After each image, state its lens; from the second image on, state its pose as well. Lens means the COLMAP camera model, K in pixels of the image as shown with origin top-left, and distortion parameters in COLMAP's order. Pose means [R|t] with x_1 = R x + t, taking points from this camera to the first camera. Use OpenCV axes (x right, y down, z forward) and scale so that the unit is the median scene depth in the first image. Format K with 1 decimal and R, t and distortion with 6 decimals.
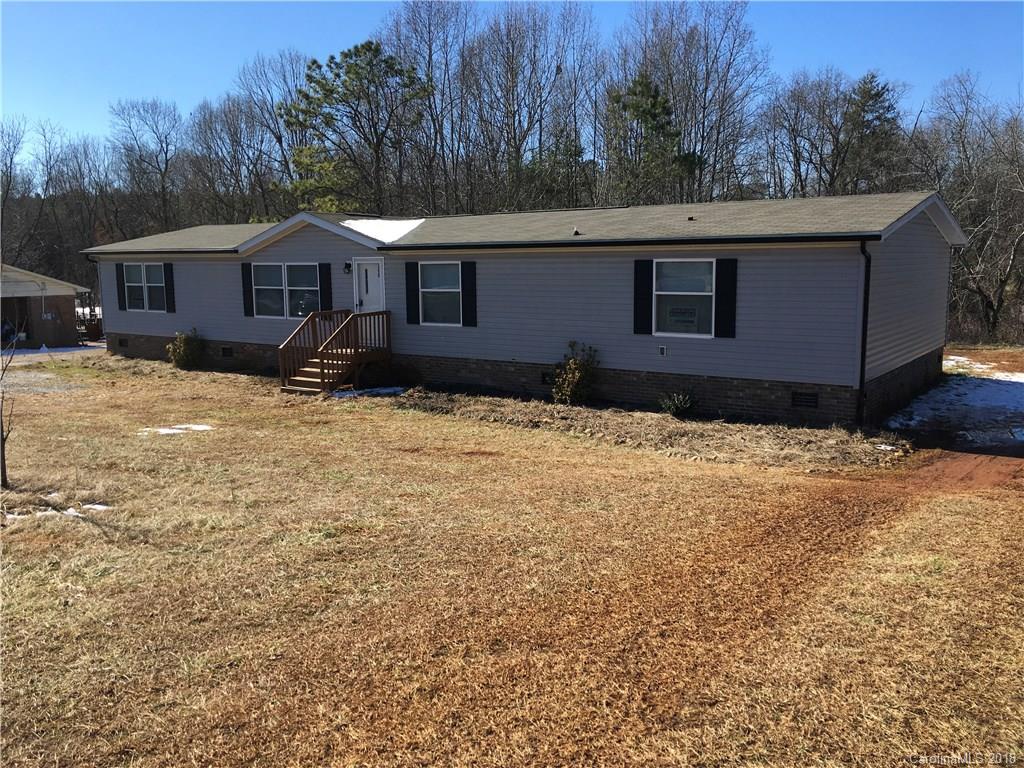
lens RADIAL K [[870.0, 0, 566.1], [0, 870.0, 384.1], [0, 0, 1]] dist [0.051638, -0.010968]
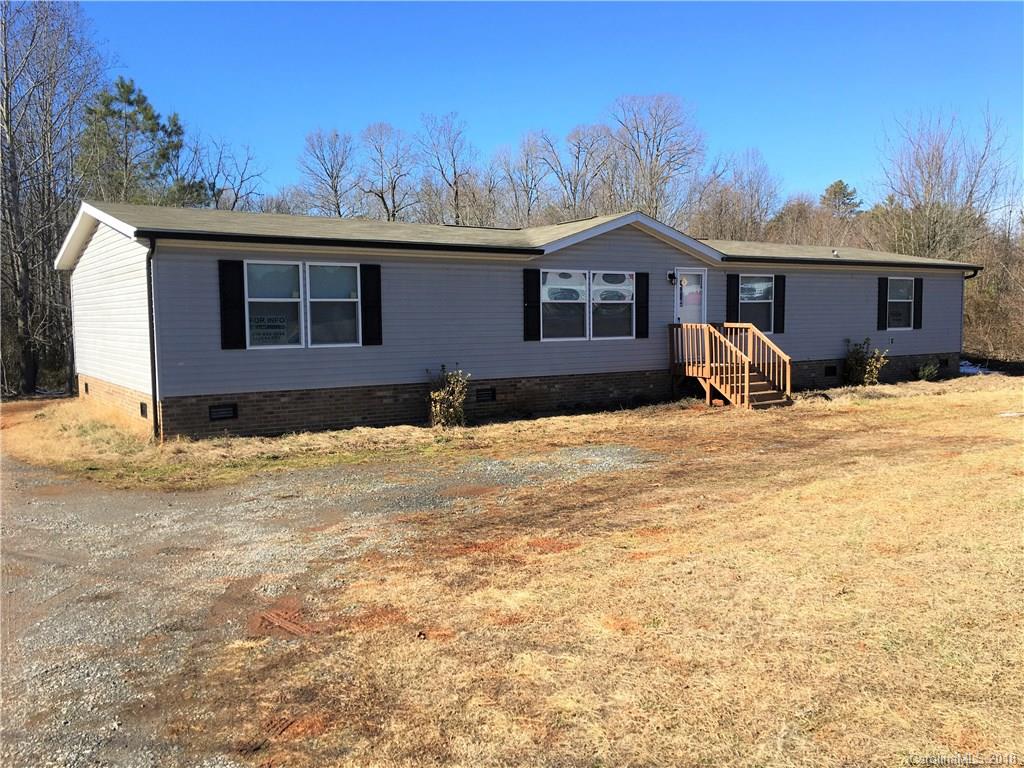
lens RADIAL K [[870.0, 0, 566.1], [0, 870.0, 384.1], [0, 0, 1]] dist [0.051638, -0.010968]
pose [[0.361723, -0.102174, 0.926670, -0.875286], [0.101859, 0.992357, 0.069656, -0.075444], [-0.926705, 0.069193, 0.369366, 0.594532]]
